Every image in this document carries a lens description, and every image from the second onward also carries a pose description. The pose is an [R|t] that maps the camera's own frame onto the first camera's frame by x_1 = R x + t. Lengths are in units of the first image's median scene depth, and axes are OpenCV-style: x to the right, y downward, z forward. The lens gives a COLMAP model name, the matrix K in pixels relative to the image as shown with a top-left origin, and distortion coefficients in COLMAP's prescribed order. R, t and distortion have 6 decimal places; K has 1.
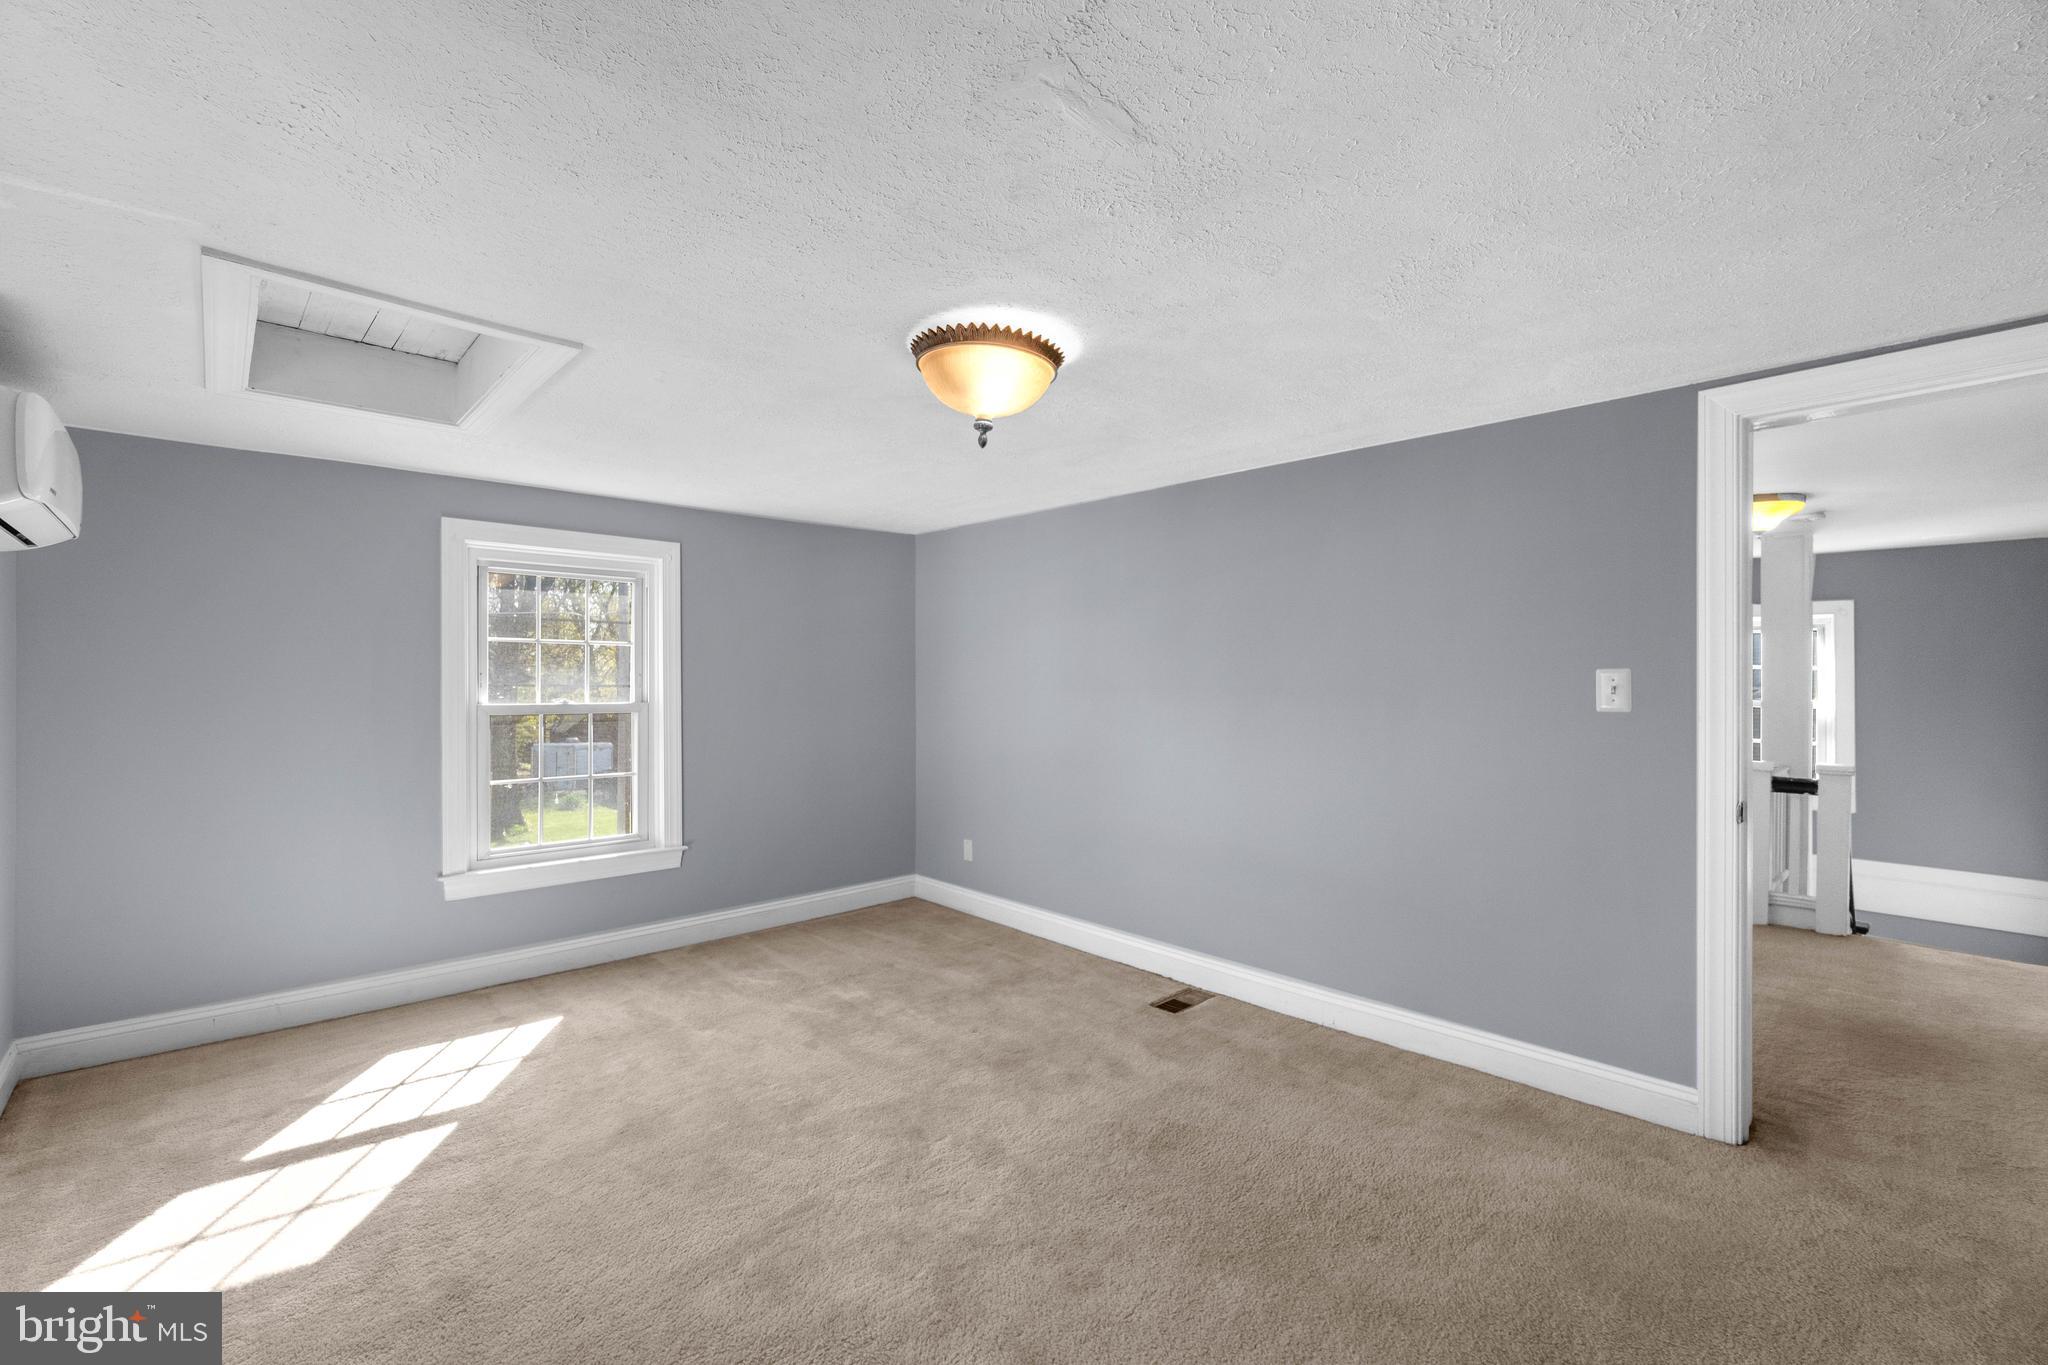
lens RADIAL K [[885.9, 0, 1007.9], [0, 885.9, 679.3], [0, 0, 1]] dist [-0.007739, 0.002731]
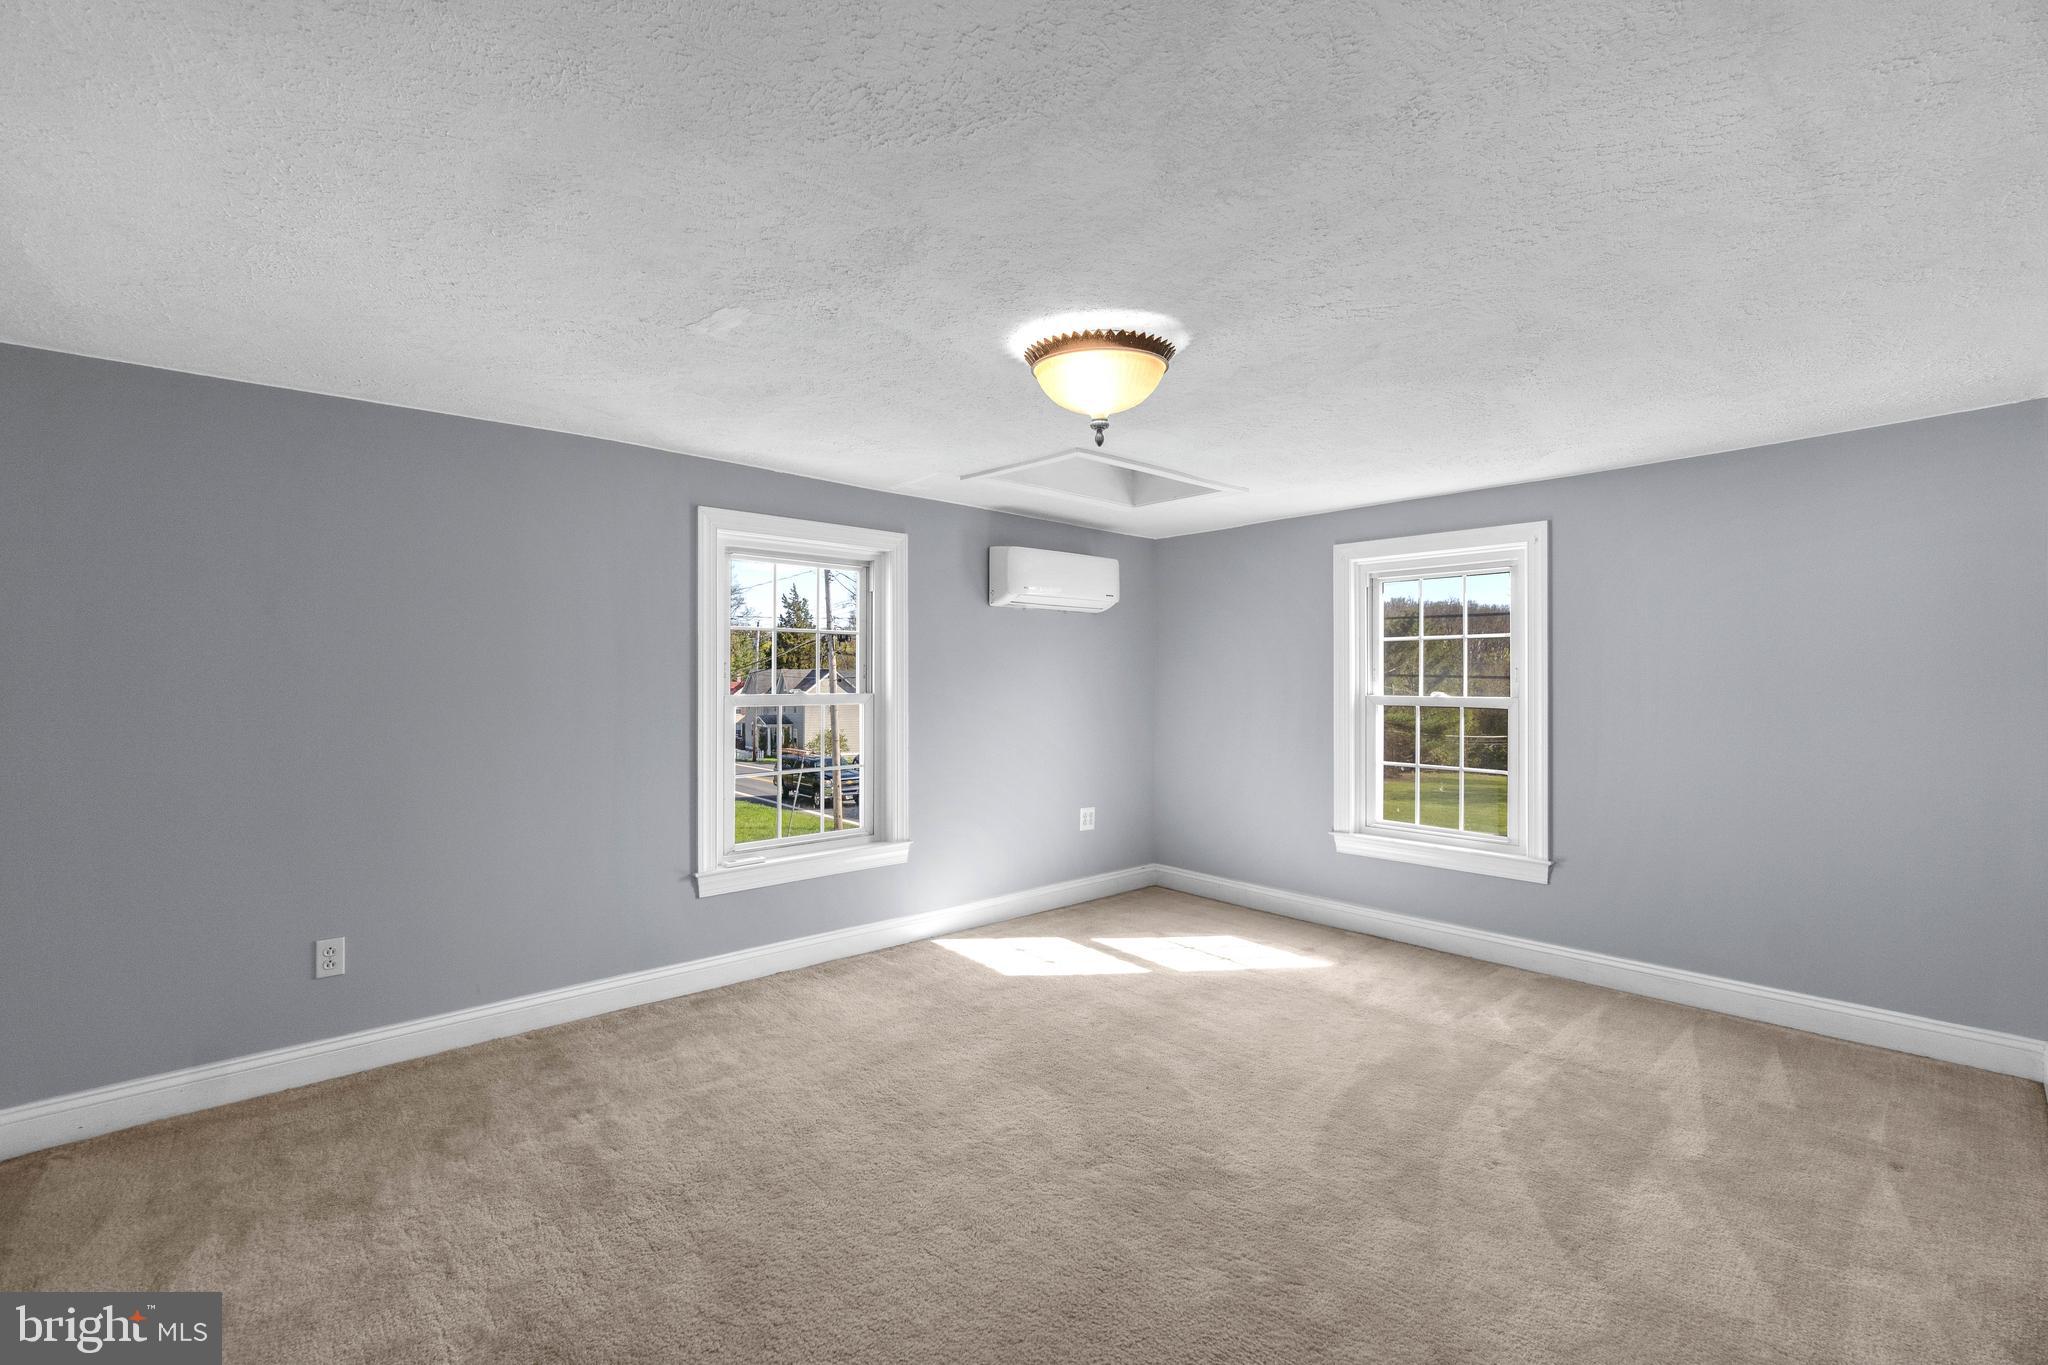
lens RADIAL K [[885.9, 0, 1020.2], [0, 885.9, 677.5], [0, 0, 1]] dist [-0.007739, 0.002731]
pose [[-0.006072, 0.001330, -0.999981, 0.598036], [-0.002447, 0.999996, 0.001344, 0.004067], [0.999979, 0.002456, -0.006069, 0.542655]]
